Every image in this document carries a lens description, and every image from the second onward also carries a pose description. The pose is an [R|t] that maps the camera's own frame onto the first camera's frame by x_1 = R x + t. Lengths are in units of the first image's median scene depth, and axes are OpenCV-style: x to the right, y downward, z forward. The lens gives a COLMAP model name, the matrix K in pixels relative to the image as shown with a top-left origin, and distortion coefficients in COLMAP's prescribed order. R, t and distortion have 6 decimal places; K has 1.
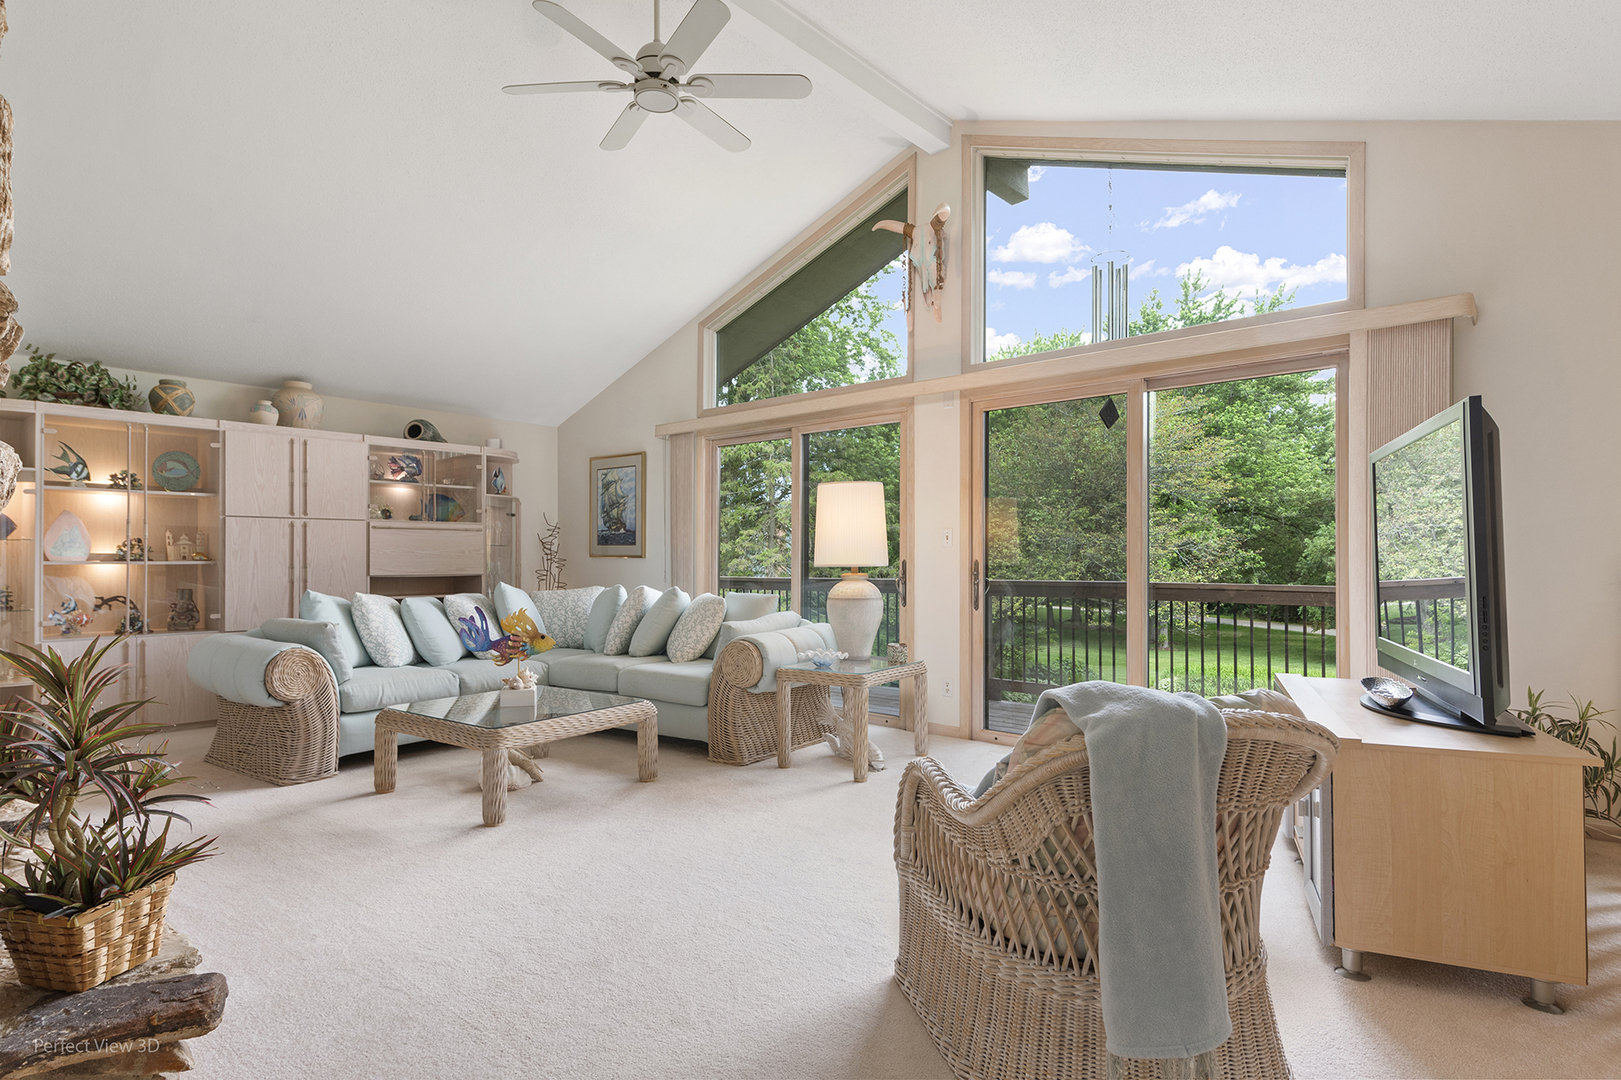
lens RADIAL K [[840.1, 0, 810.5], [0, 840.1, 540.0], [0, 0, 1]] dist [0.000241, 0.000012]
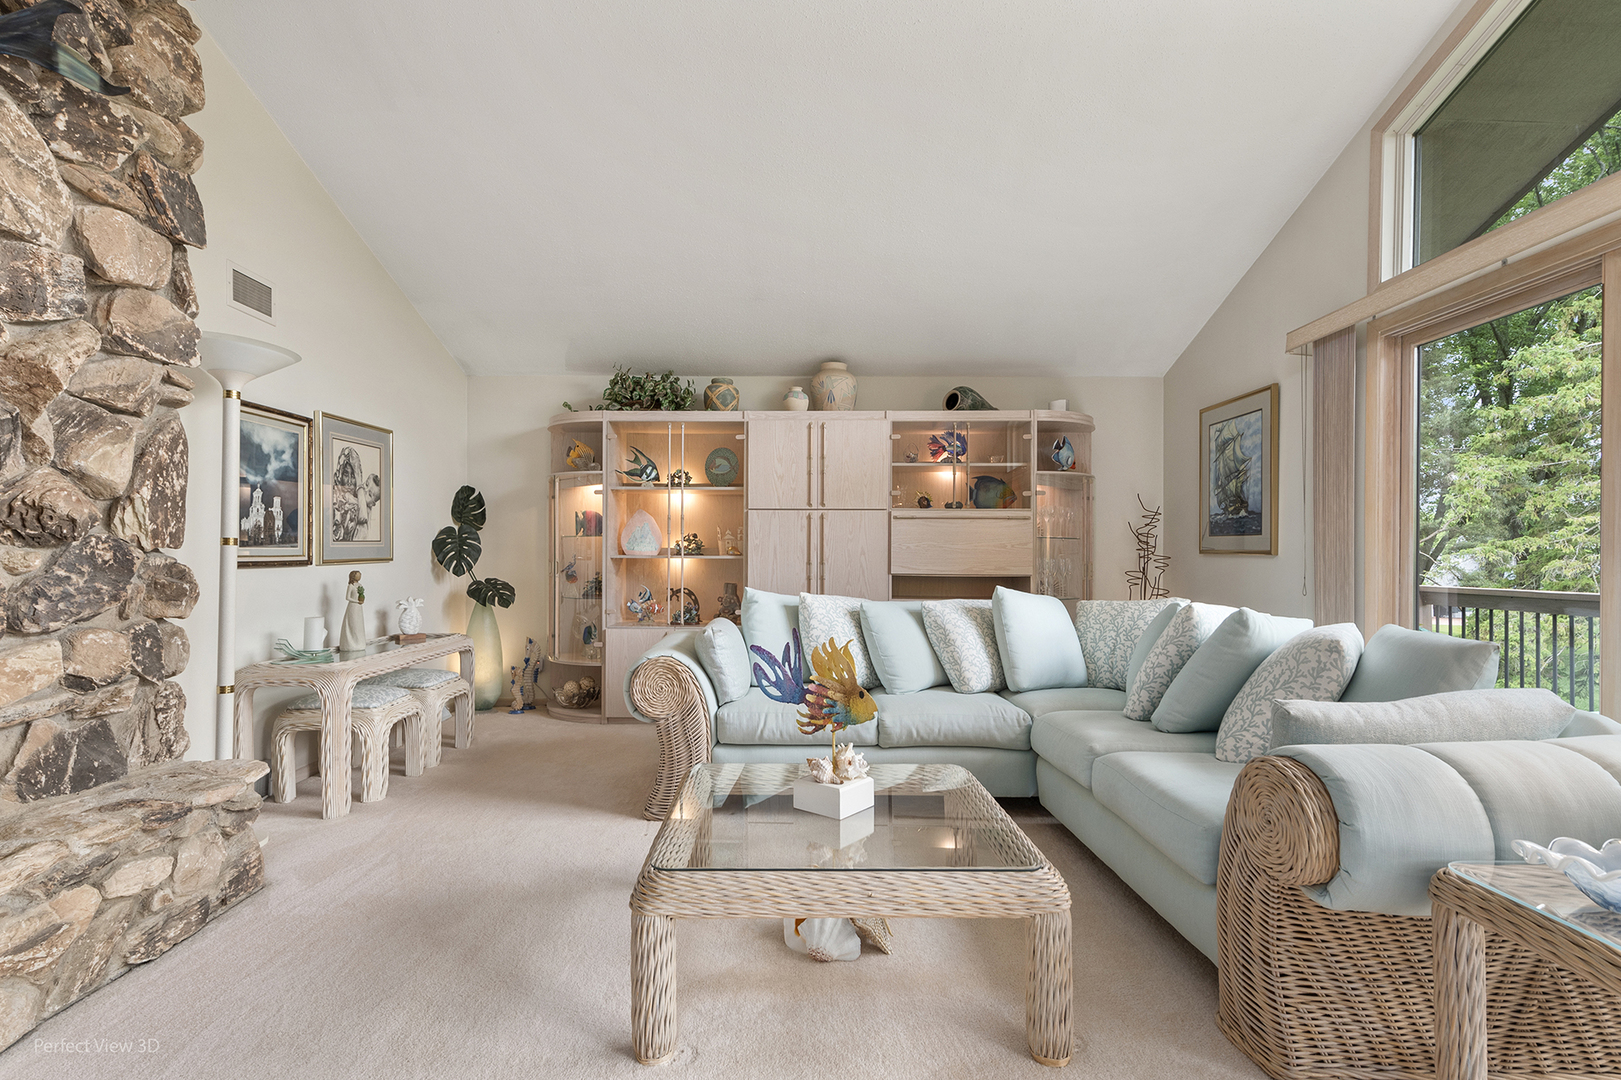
lens RADIAL K [[781.0, 0, 806.0], [0, 781.0, 558.3], [0, 0, 1]] dist [0.001994, -0.000012]
pose [[0.625108, 0.003251, -0.780532, 0.043200], [0.009695, 0.999882, 0.011929, 0.016250], [0.780478, -0.015024, 0.625002, 0.442694]]
